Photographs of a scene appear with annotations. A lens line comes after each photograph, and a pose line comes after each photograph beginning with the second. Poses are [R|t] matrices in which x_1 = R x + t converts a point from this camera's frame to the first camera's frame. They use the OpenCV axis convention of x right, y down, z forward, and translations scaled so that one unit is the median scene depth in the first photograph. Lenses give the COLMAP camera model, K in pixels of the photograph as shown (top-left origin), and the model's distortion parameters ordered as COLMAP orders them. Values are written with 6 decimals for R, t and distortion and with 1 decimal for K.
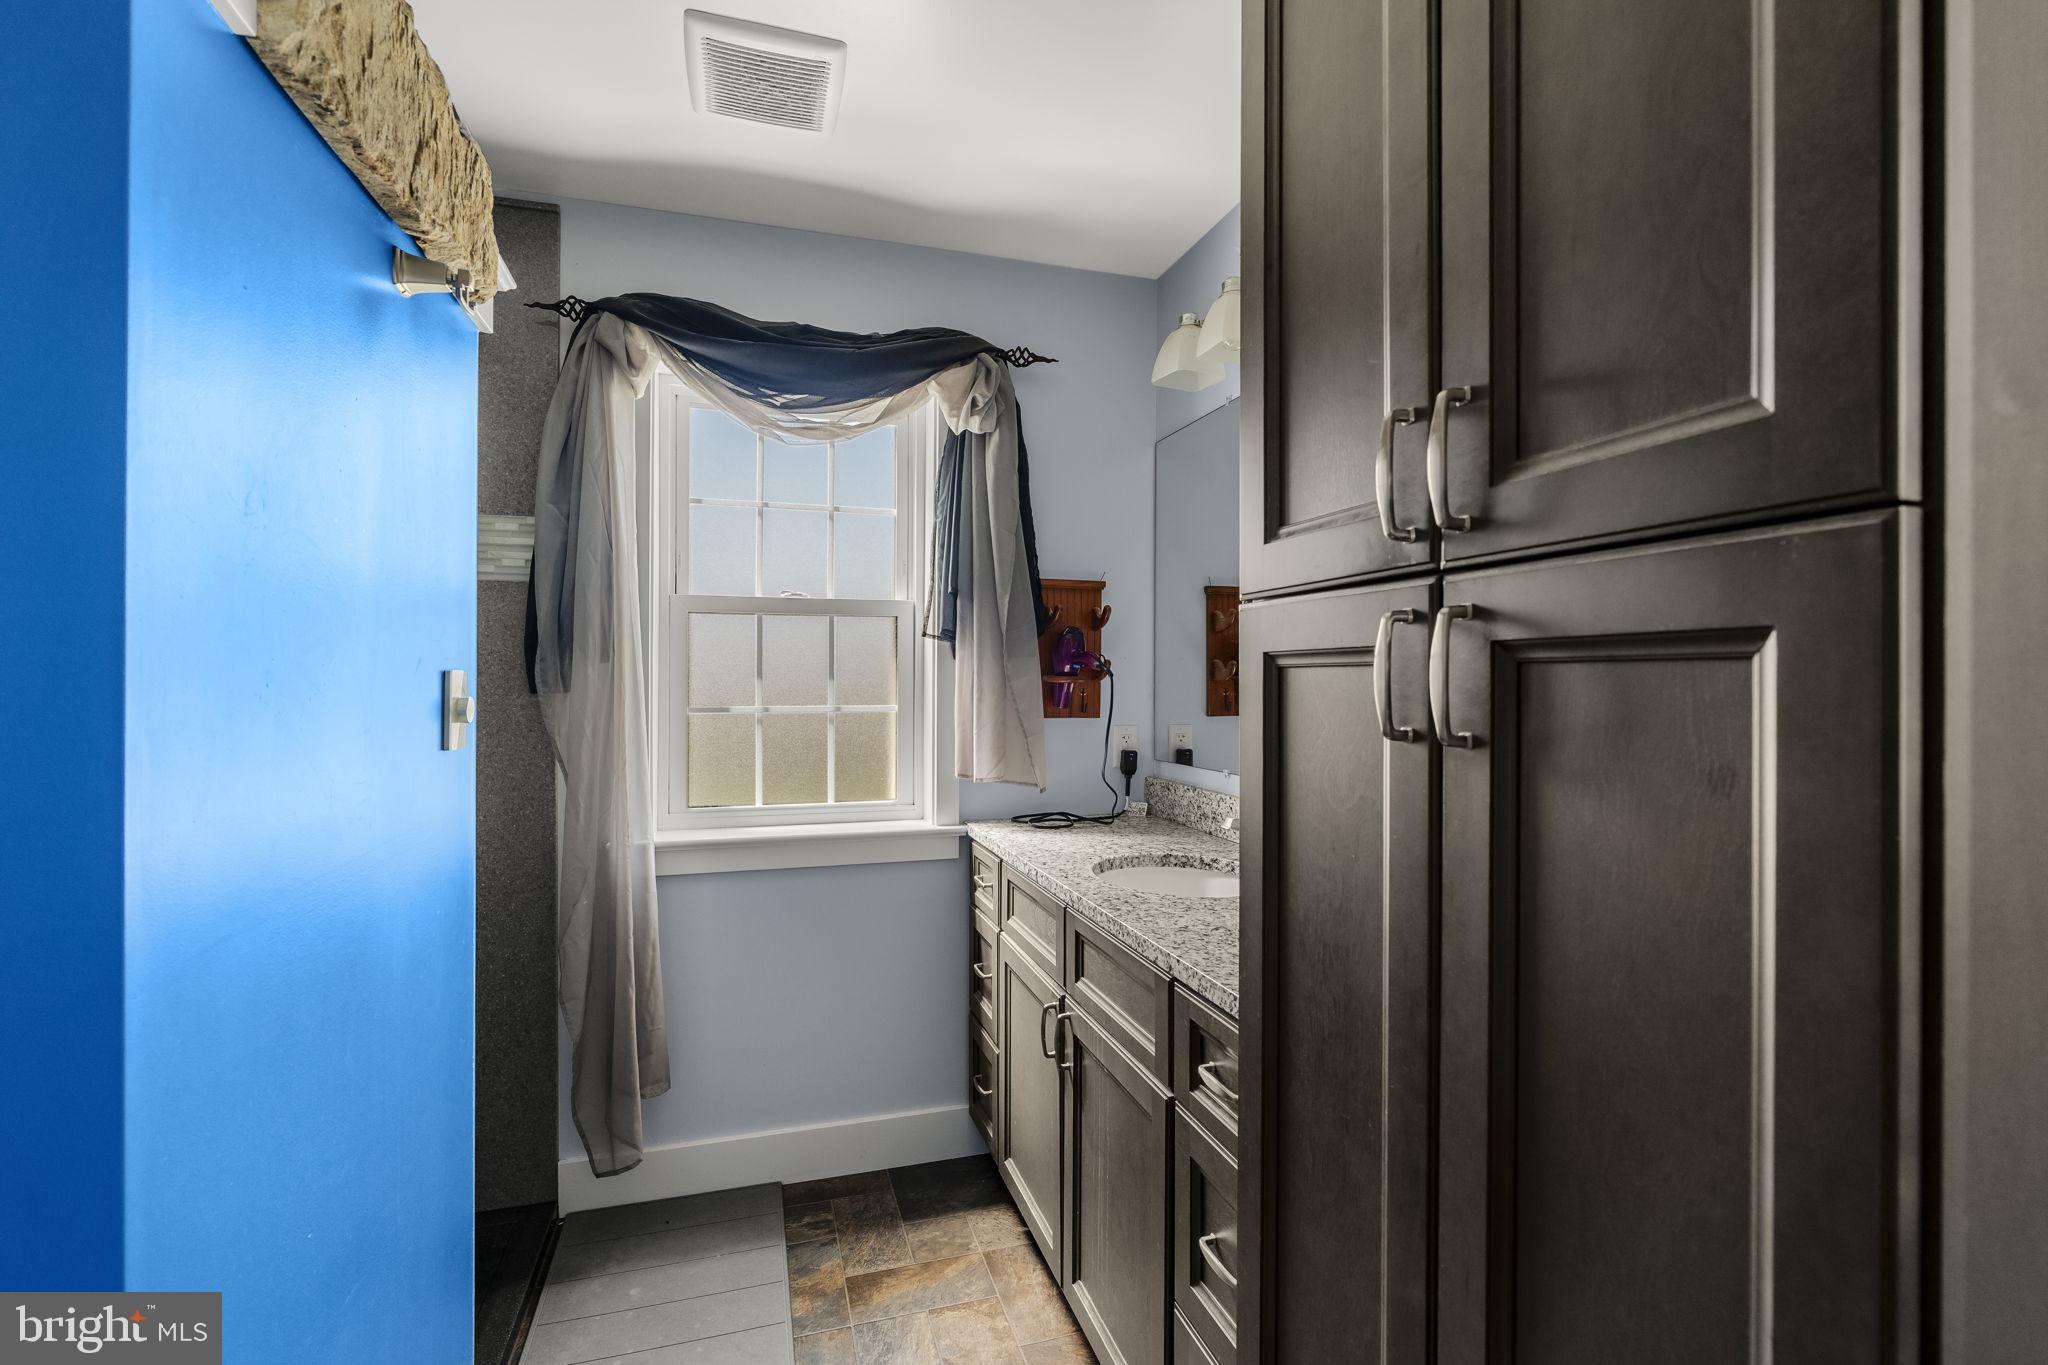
lens RADIAL K [[915.3, 0, 1037.4], [0, 915.3, 675.6], [0, 0, 1]] dist [-0.012793, 0.000170]
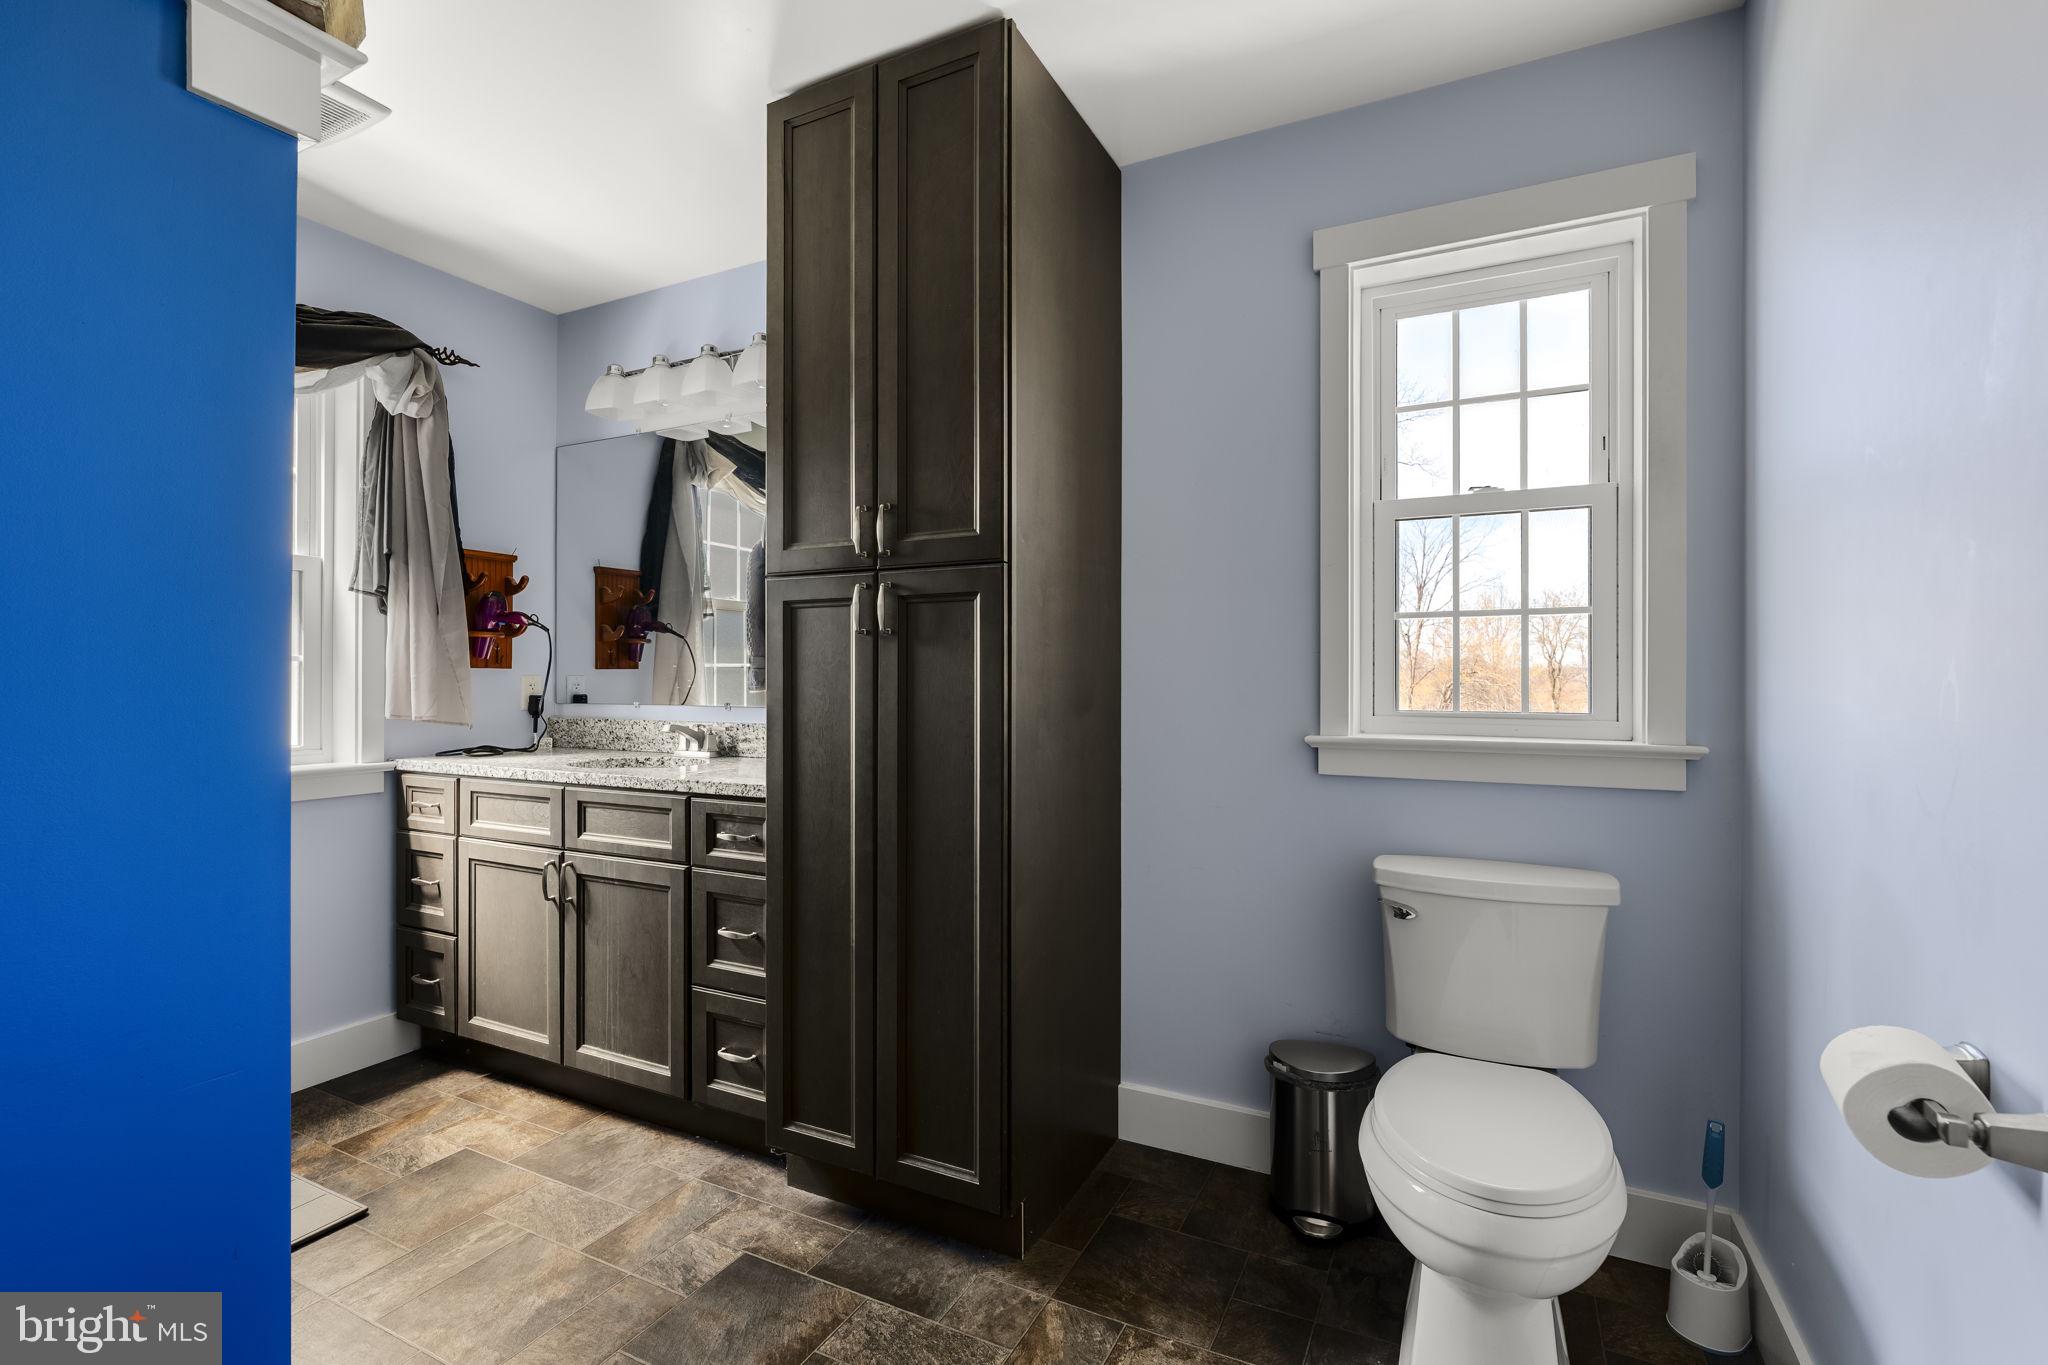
lens RADIAL K [[915.3, 0, 1037.4], [0, 915.3, 675.6], [0, 0, 1]] dist [-0.012793, 0.000170]
pose [[0.688893, -0.002816, 0.724857, -0.356867], [0.000307, 0.999993, 0.003594, 0.056304], [-0.724863, -0.002253, 0.688890, -0.360340]]
